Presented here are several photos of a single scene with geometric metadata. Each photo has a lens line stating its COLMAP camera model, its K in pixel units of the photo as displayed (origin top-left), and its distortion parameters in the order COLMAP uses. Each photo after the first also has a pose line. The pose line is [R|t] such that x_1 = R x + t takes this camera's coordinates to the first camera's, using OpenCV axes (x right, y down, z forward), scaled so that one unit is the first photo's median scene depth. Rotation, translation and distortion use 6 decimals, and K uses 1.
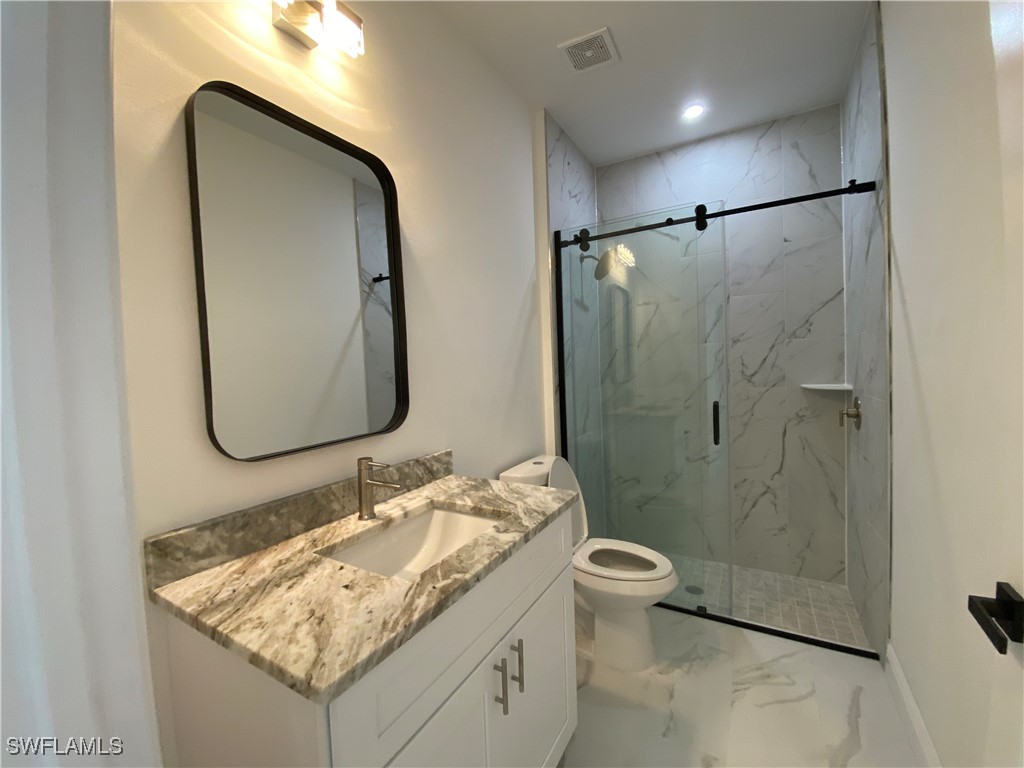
lens RADIAL K [[412.4, 0, 515.0], [0, 412.4, 377.7], [0, 0, 1]] dist [0.020713, -0.020112]
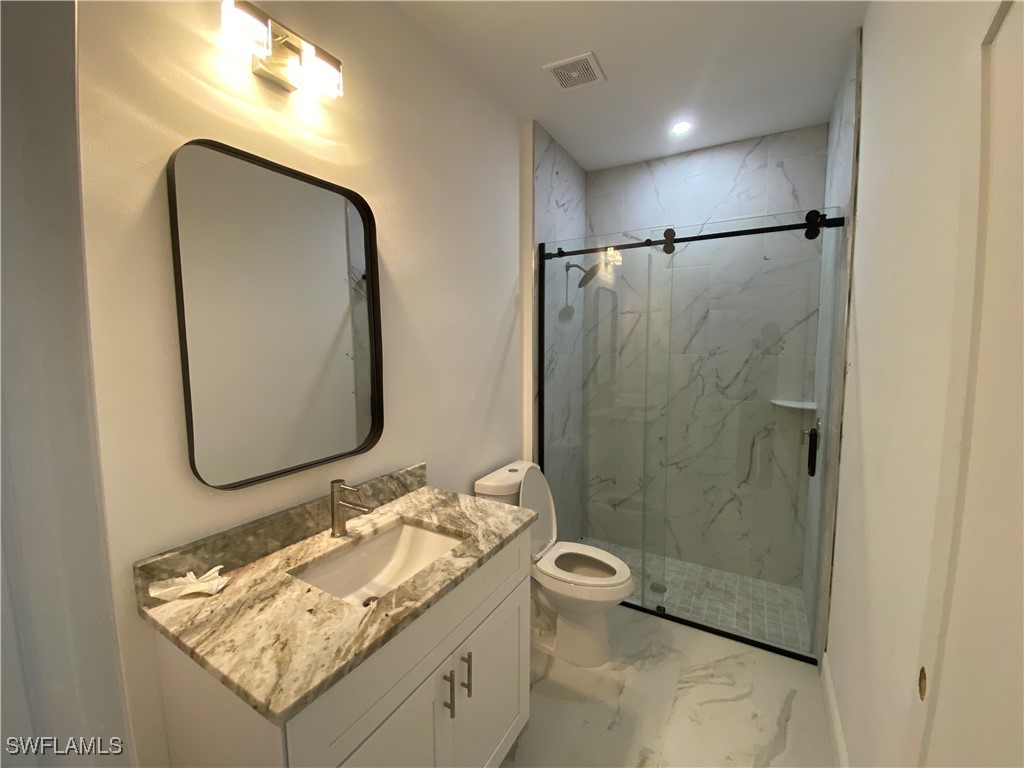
lens RADIAL K [[412.4, 0, 515.9], [0, 412.4, 375.2], [0, 0, 1]] dist [0.020713, -0.020112]
pose [[0.999410, 0.034272, 0.002293, 0.070363], [-0.034344, 0.998178, 0.049605, -0.116036], [-0.000589, -0.049654, 0.998766, -0.056195]]
